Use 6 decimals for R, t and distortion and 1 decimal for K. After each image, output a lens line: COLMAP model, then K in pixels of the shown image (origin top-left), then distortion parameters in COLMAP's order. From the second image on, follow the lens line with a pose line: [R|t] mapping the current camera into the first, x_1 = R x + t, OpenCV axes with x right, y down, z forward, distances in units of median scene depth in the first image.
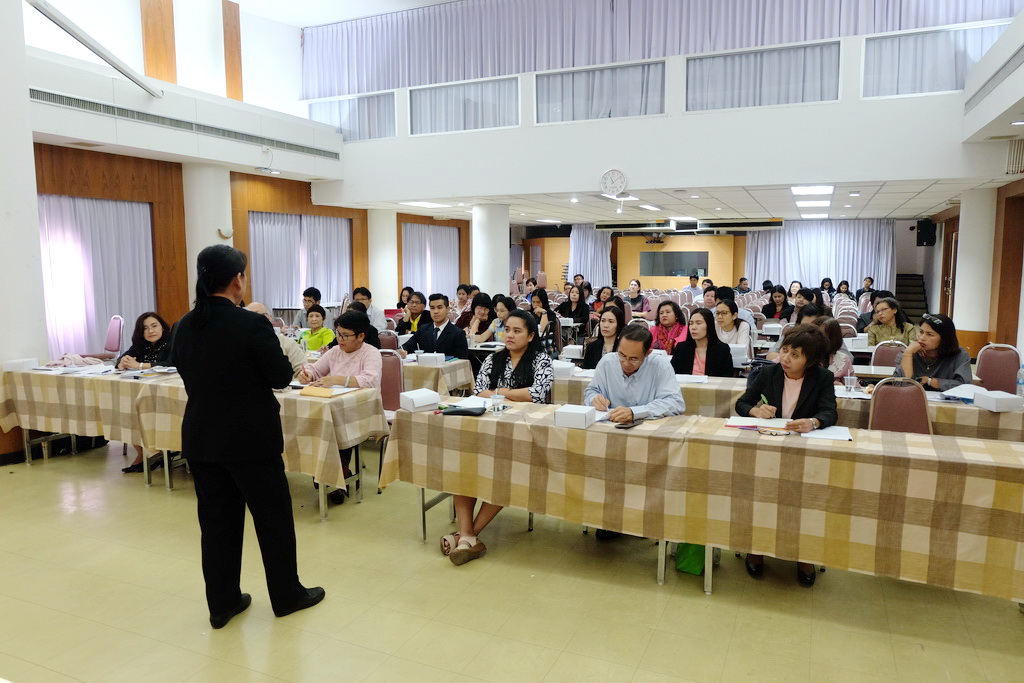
lens RADIAL K [[693.7, 0, 534.9], [0, 693.7, 338.0], [0, 0, 1]] dist [-0.005605, 0.001167]
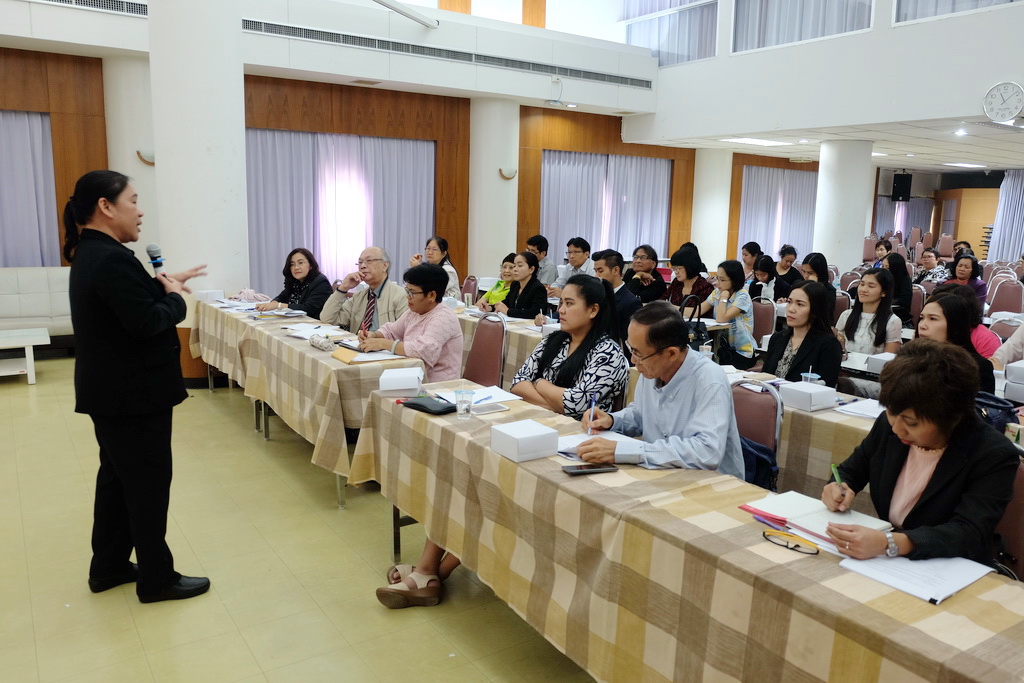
lens RADIAL K [[778.0, 0, 512.0], [0, 778.0, 341.5], [0, 0, 1]] dist [-0.025269, 0.006087]
pose [[0.843139, 0.118285, -0.524524, 0.117992], [-0.090730, 0.992813, 0.078046, -0.009202], [0.529986, -0.018213, 0.847811, 0.108348]]
